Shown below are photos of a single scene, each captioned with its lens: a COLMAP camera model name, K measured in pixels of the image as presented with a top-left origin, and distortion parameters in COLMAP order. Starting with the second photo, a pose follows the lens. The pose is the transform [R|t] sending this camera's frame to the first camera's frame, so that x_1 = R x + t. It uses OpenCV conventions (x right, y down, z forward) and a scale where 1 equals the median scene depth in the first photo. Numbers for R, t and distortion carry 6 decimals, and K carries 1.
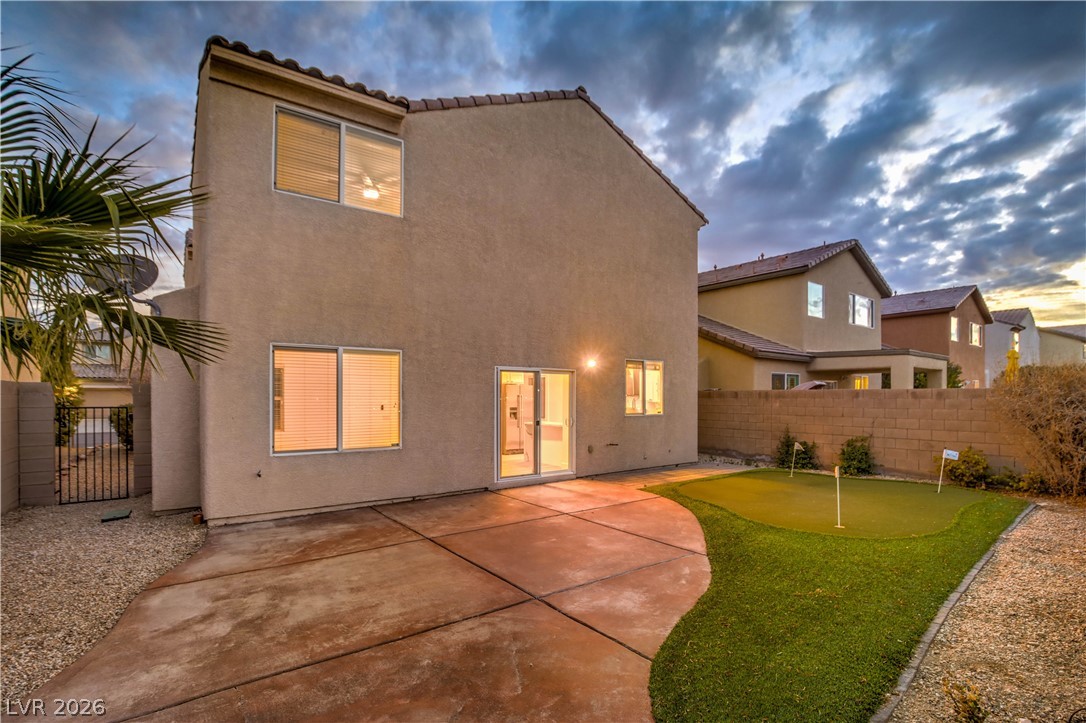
lens RADIAL K [[507.6, 0, 562.3], [0, 507.6, 400.4], [0, 0, 1]] dist [-0.027150, 0.002453]
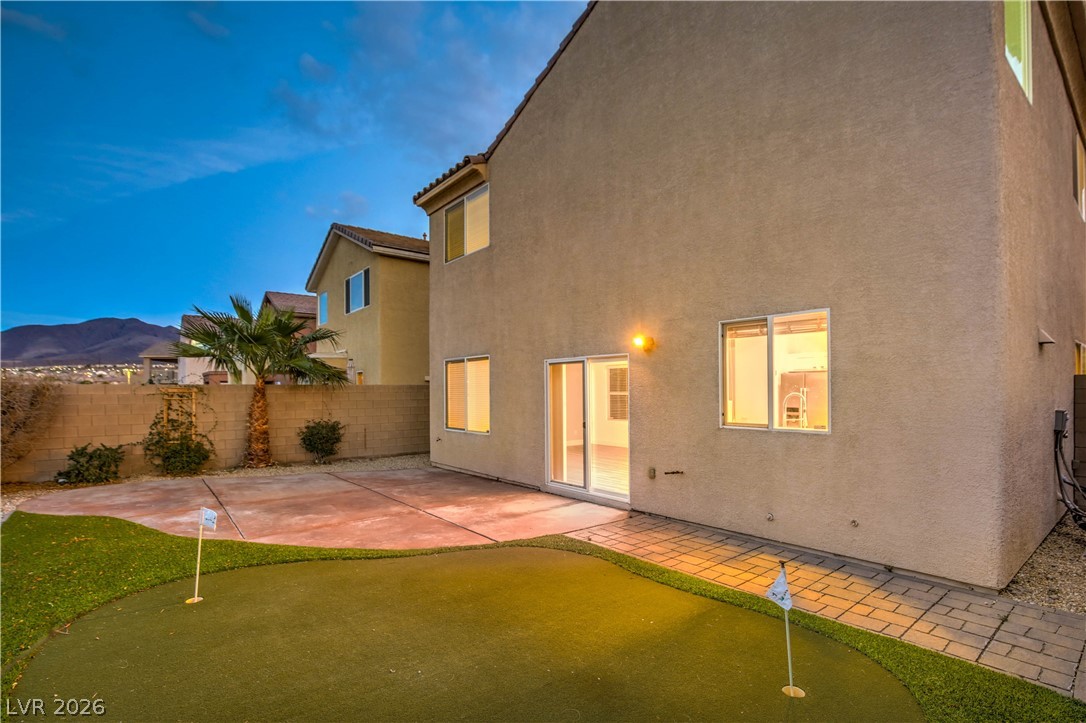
lens RADIAL K [[507.6, 0, 517.0], [0, 507.6, 390.7], [0, 0, 1]] dist [-0.027150, 0.002453]
pose [[-0.007583, -0.004714, -0.999960, 1.027463], [-0.004305, 0.999980, -0.004682, -0.007572], [0.999962, 0.004270, -0.007604, 1.225754]]
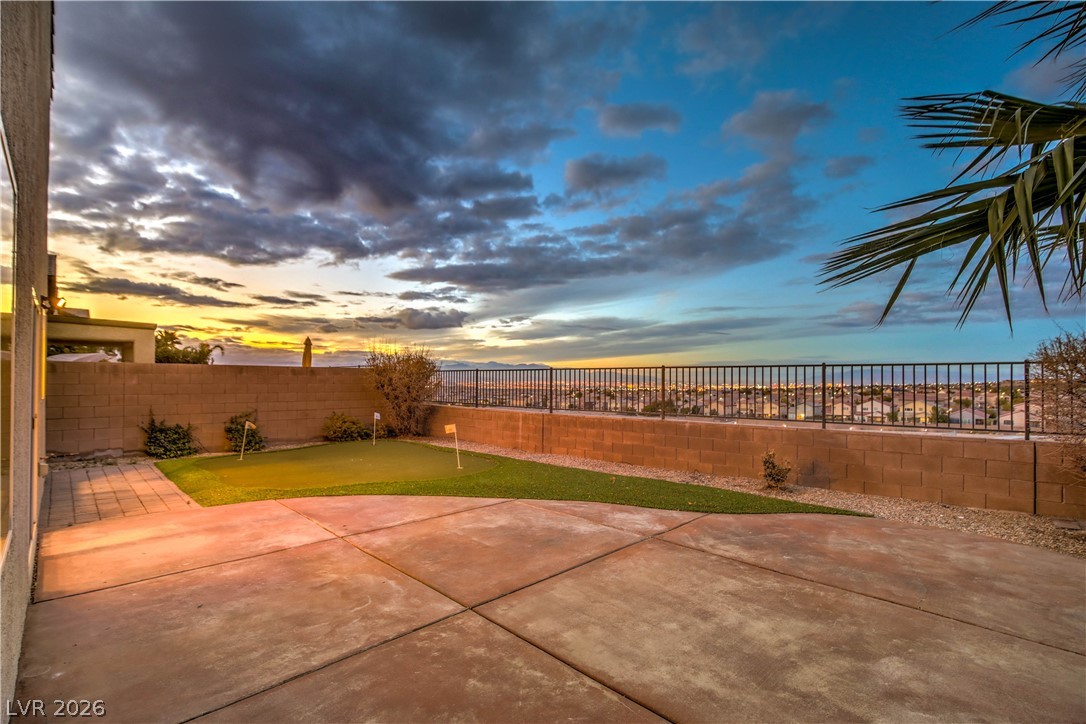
lens RADIAL K [[507.6, 0, 524.9], [0, 507.6, 377.1], [0, 0, 1]] dist [-0.027150, 0.002453]
pose [[-0.111777, 0.005587, 0.993718, -0.712970], [0.004516, 0.999977, -0.005114, 0.013734], [-0.993723, 0.003916, -0.111800, 0.851460]]
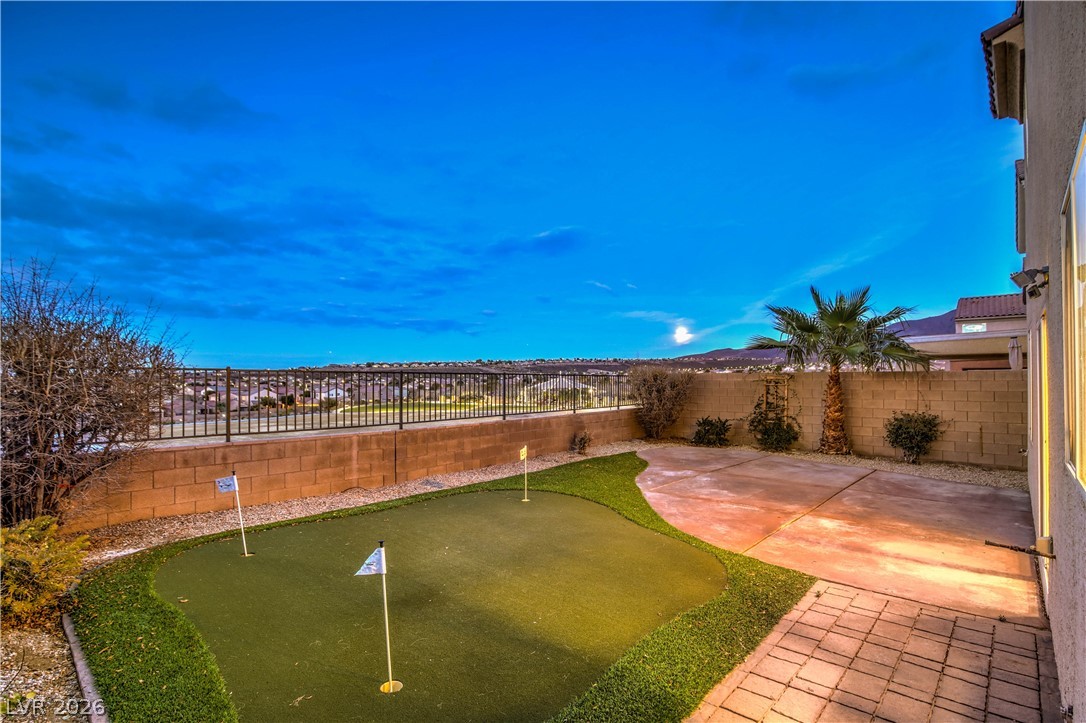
lens RADIAL K [[507.6, 0, 570.6], [0, 507.6, 377.3], [0, 0, 1]] dist [-0.027150, 0.002453]
pose [[-0.977174, -0.006939, -0.212325, 0.605743], [-0.007885, 0.999962, 0.003612, -0.015307], [0.212292, 0.005204, -0.977192, 1.816468]]
